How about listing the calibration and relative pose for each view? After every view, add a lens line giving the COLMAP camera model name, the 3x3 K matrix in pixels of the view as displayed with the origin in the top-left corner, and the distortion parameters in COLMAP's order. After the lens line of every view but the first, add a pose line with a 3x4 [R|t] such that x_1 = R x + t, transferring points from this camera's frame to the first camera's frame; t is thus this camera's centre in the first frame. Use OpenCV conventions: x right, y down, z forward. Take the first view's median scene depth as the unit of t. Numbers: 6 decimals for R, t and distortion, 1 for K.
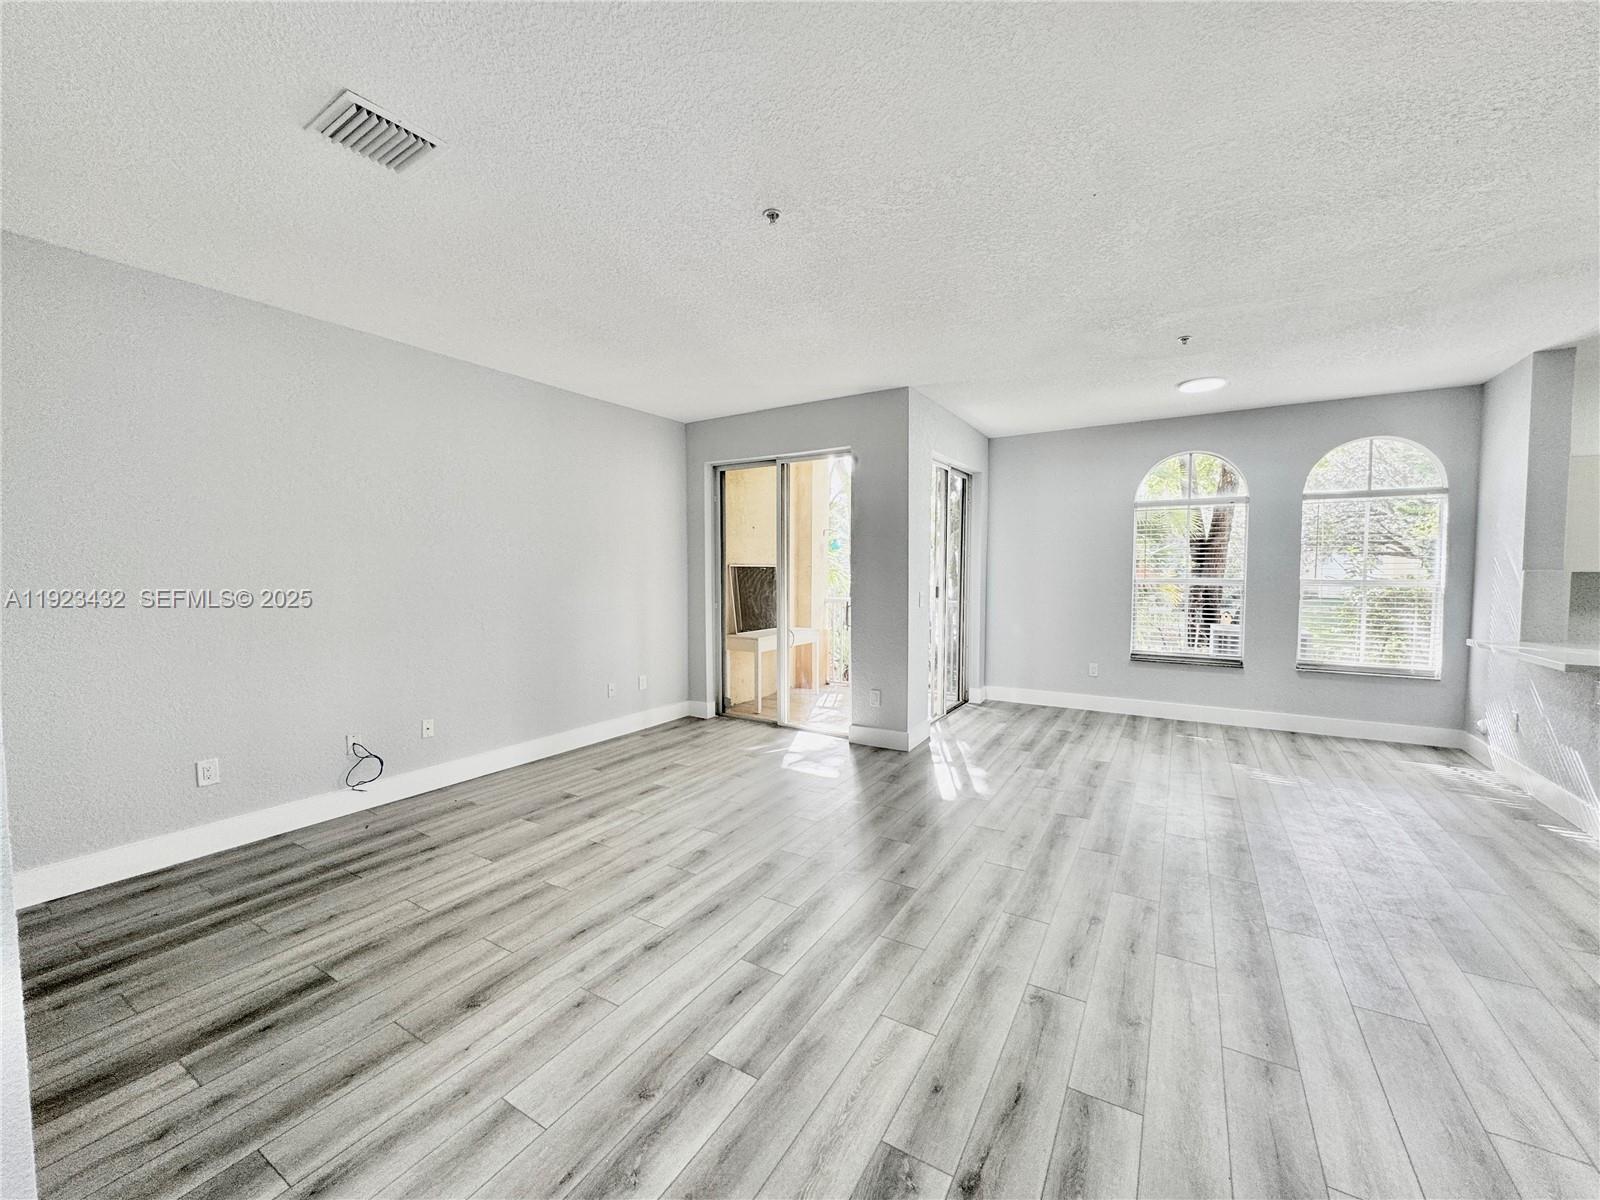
lens RADIAL K [[641.5, 0, 804.0], [0, 641.5, 596.1], [0, 0, 1]] dist [-0.003712, -0.000266]
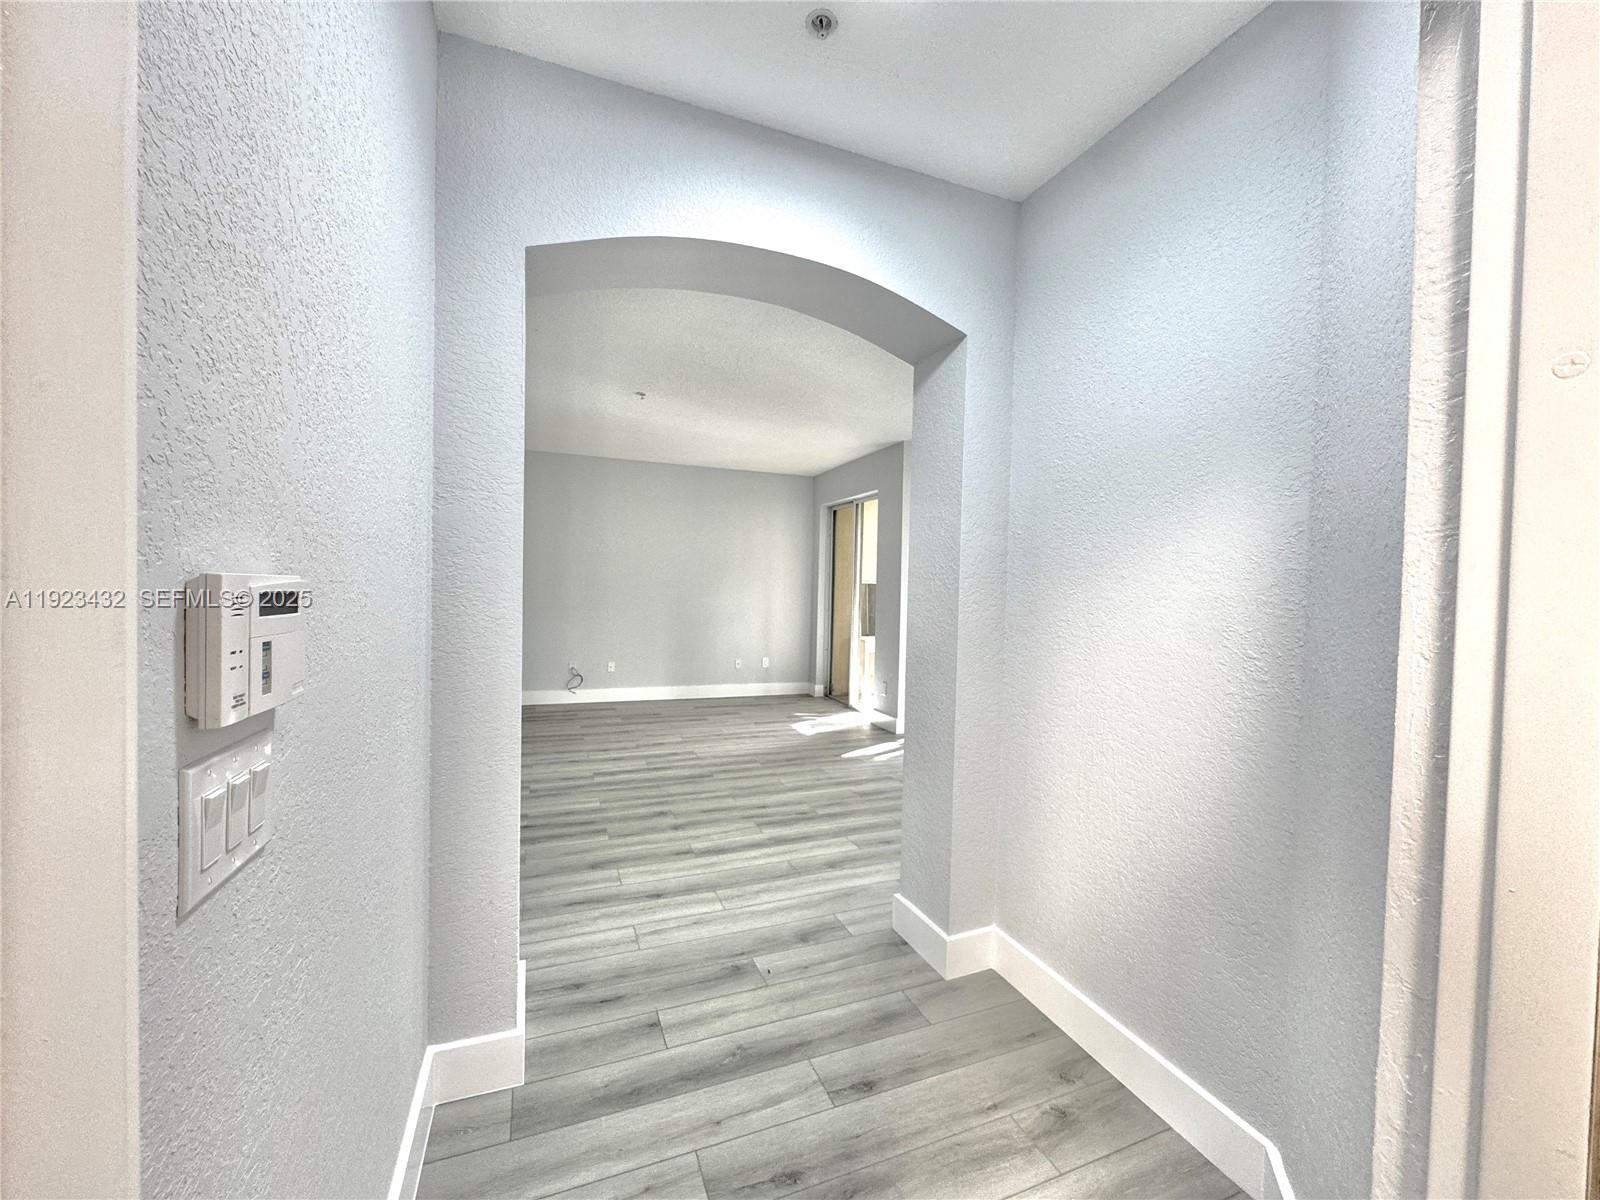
lens RADIAL K [[641.5, 0, 795.7], [0, 641.5, 597.9], [0, 0, 1]] dist [-0.003712, -0.000266]
pose [[0.795131, 0.032073, -0.605589, 1.273401], [-0.050653, 0.998623, -0.013619, 0.013954], [0.604319, 0.041504, 0.795661, -0.185096]]
